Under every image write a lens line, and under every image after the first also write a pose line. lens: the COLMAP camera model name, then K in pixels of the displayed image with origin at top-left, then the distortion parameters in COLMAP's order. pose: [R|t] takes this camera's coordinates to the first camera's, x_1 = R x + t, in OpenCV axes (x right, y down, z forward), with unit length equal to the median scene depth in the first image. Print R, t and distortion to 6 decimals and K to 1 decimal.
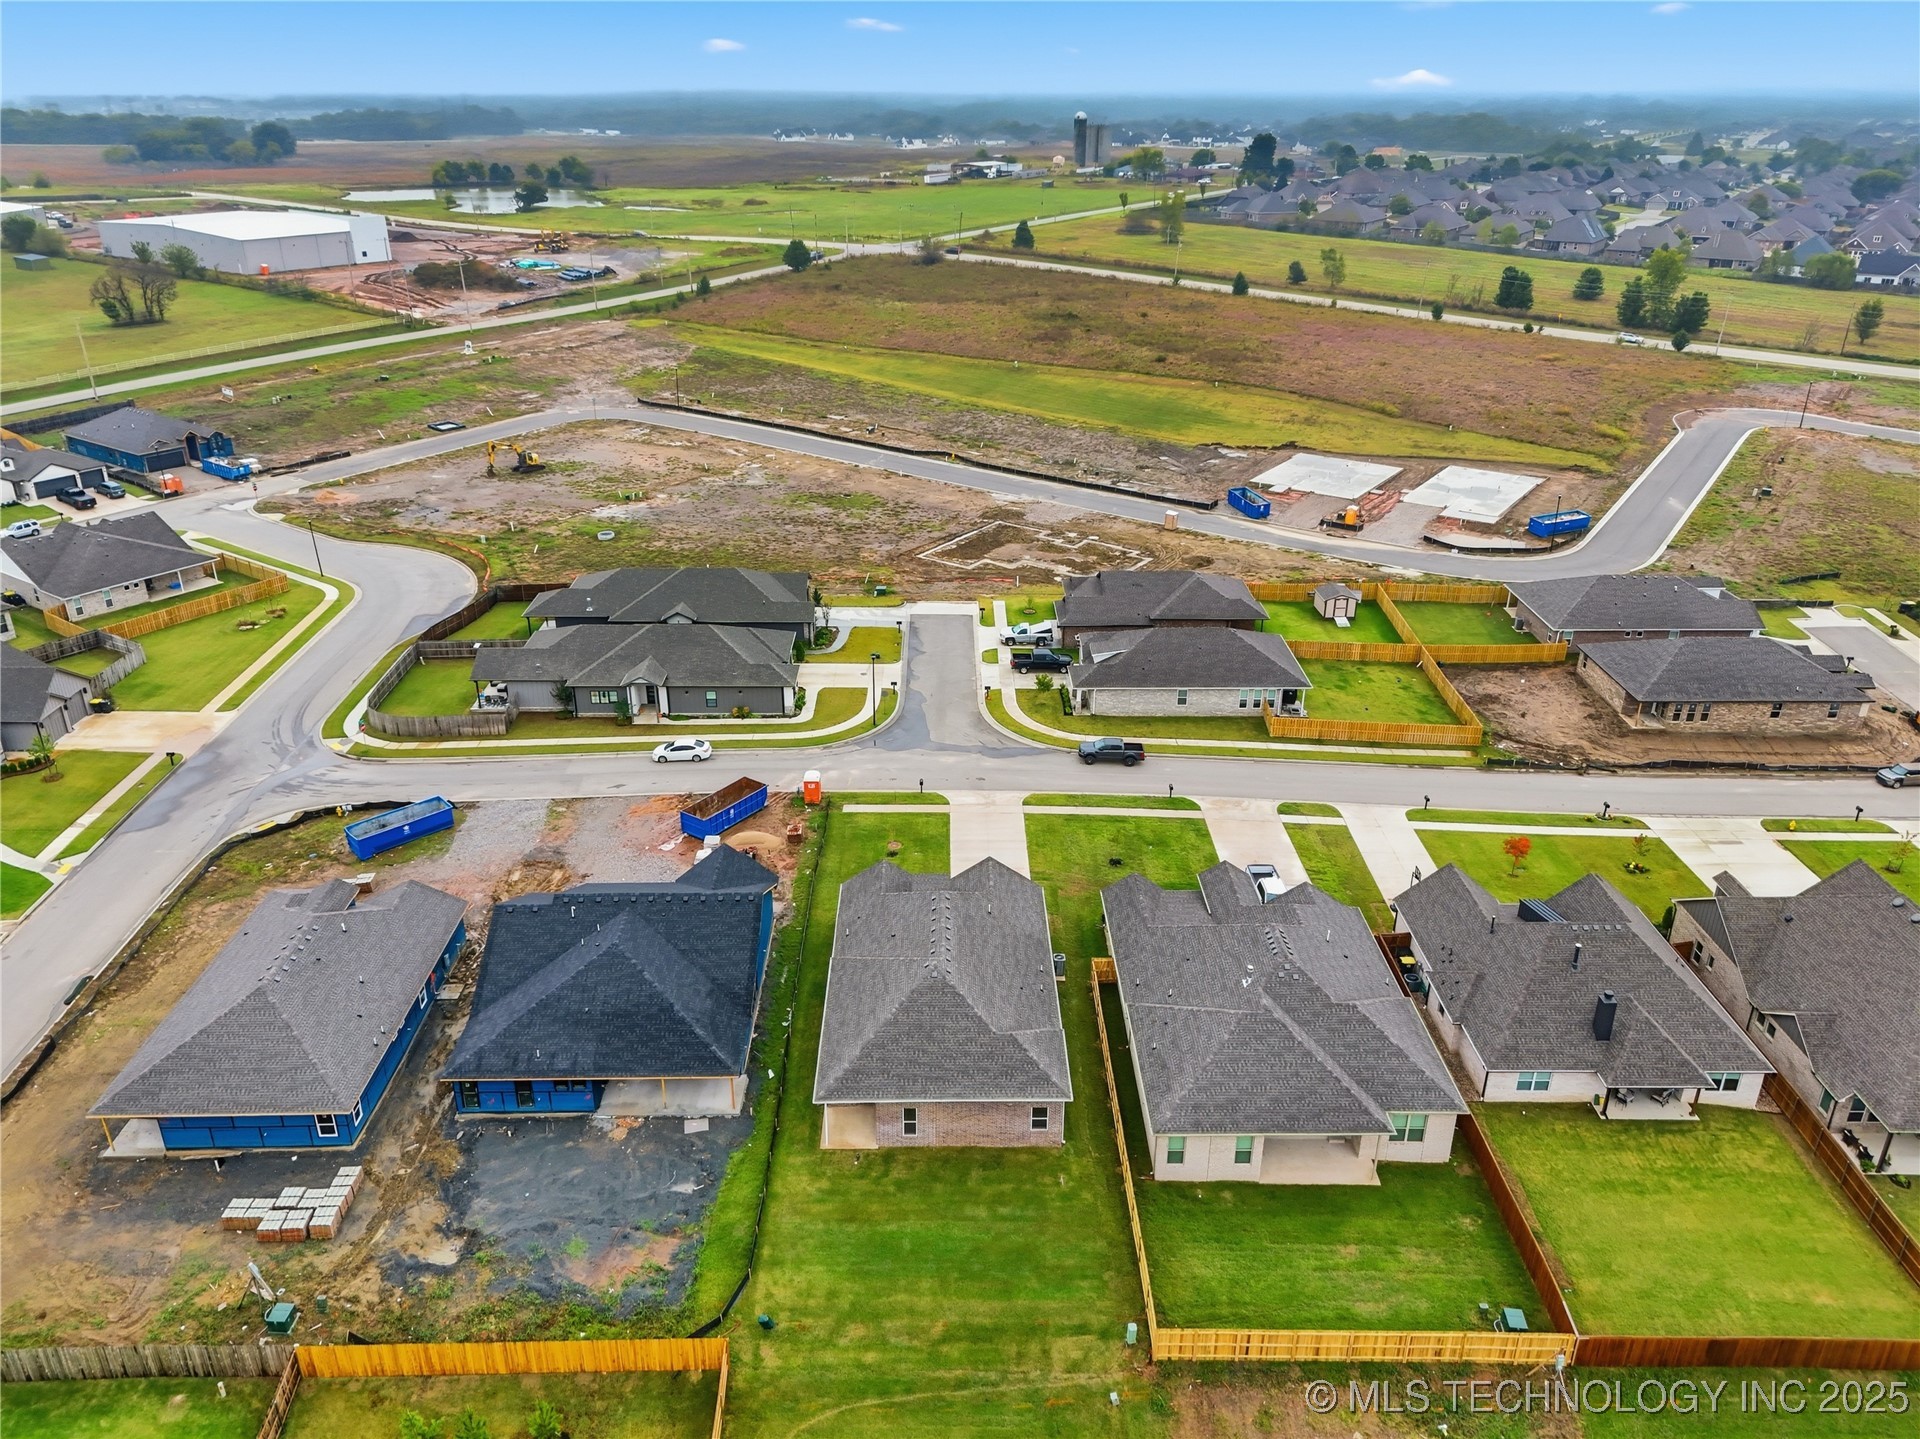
lens RADIAL K [[1360.7, 0, 960.0], [0, 1360.7, 719.5], [0, 0, 1]] dist [0.062646, -0.051229]
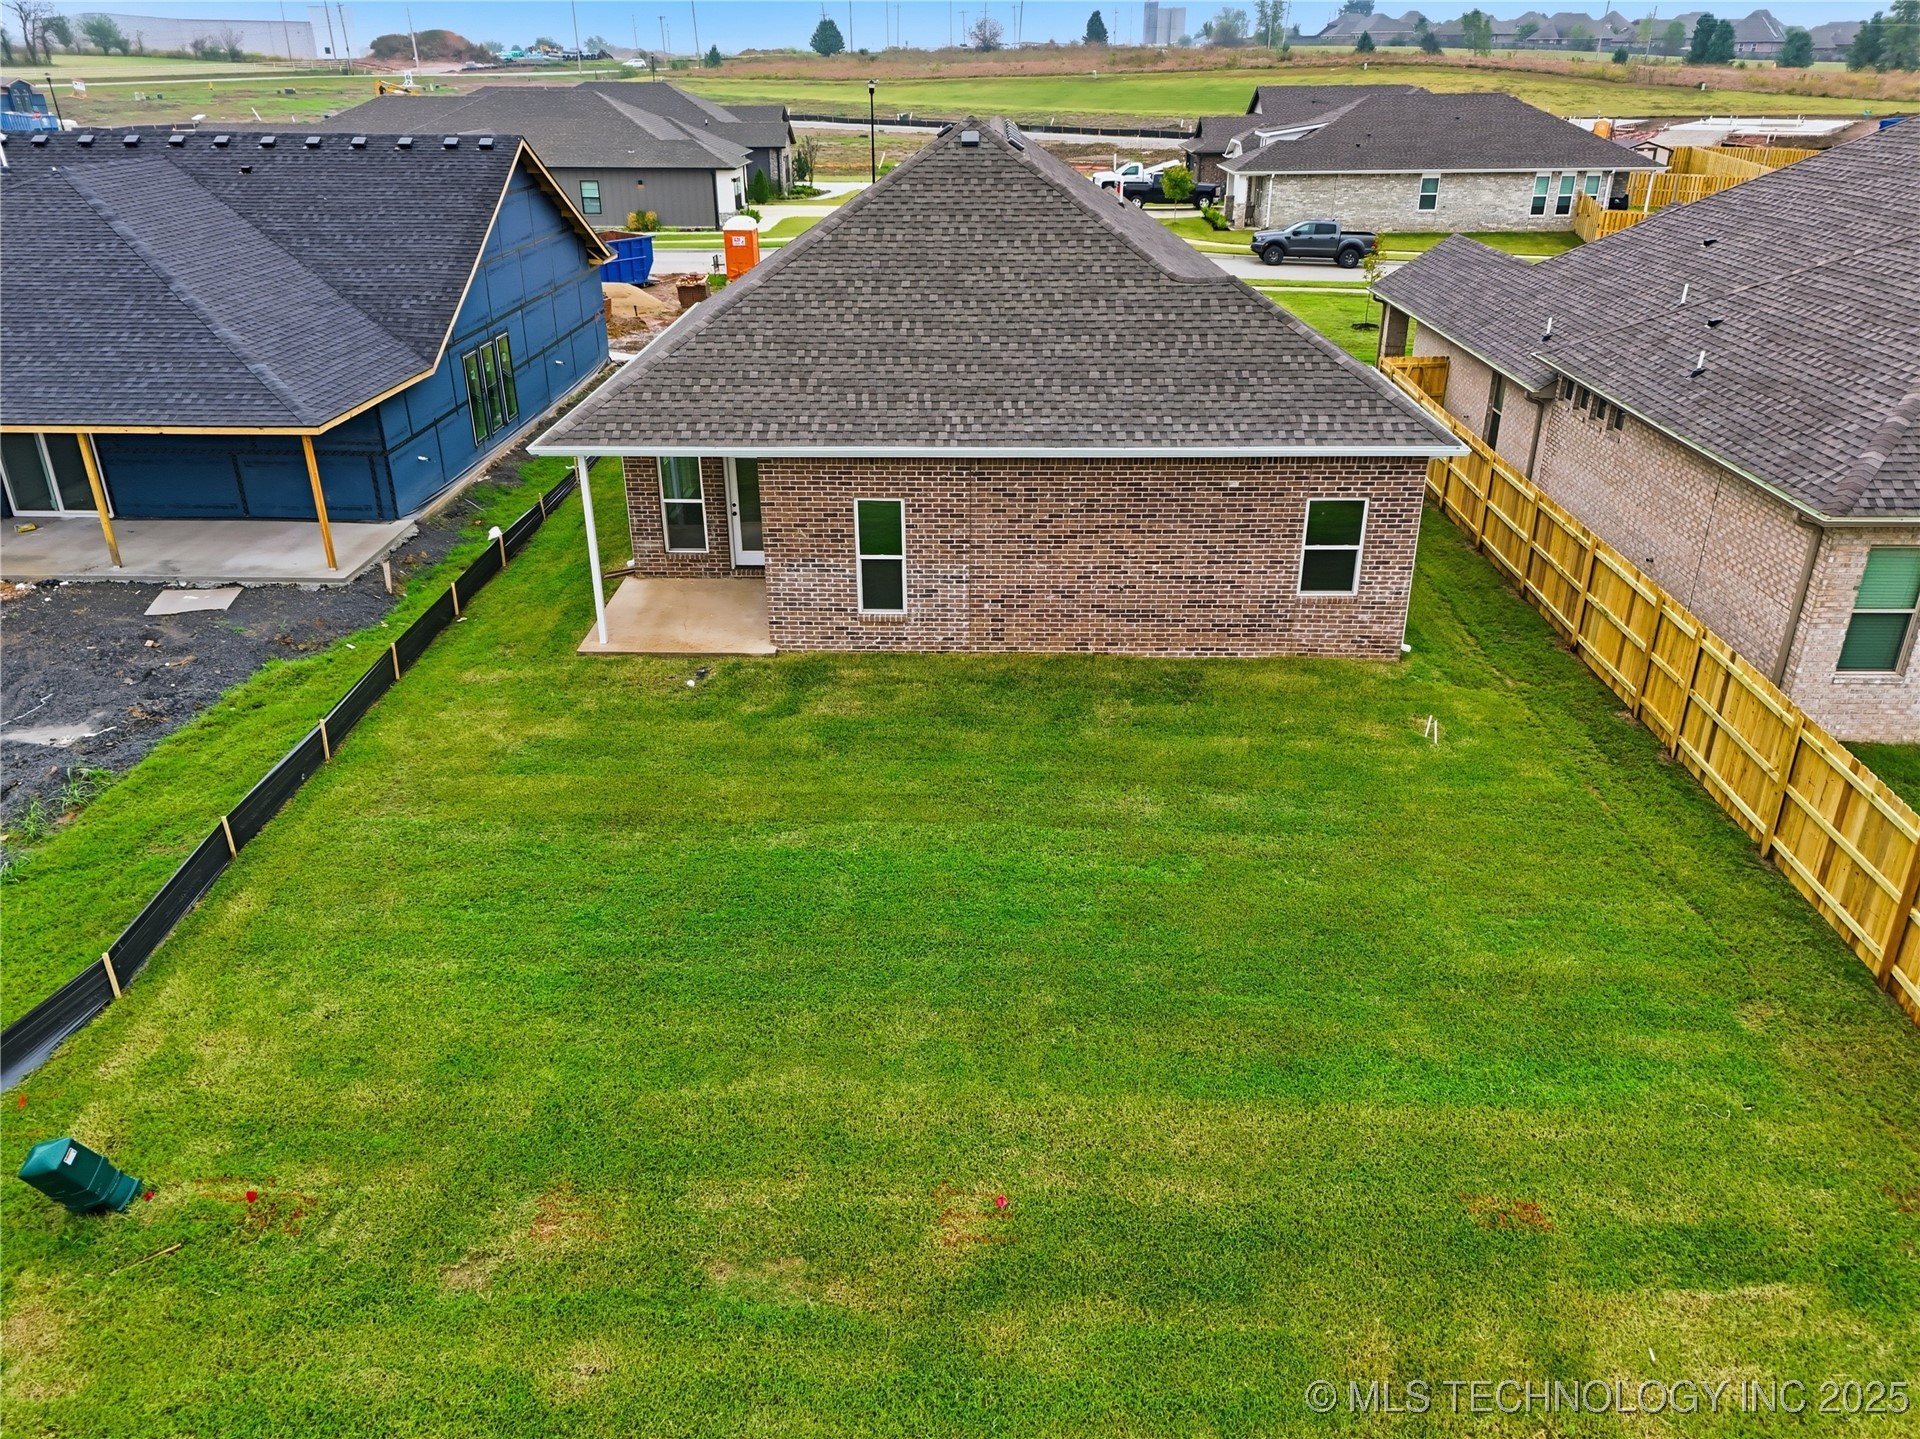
lens RADIAL K [[1360.7, 0, 960.0], [0, 1360.7, 719.5], [0, 0, 1]] dist [0.062646, -0.051229]
pose [[0.999176, 0.005891, -0.040162, -0.003712], [-0.005503, 0.999937, 0.009760, 0.151656], [0.040217, -0.009531, 0.999146, 0.331235]]
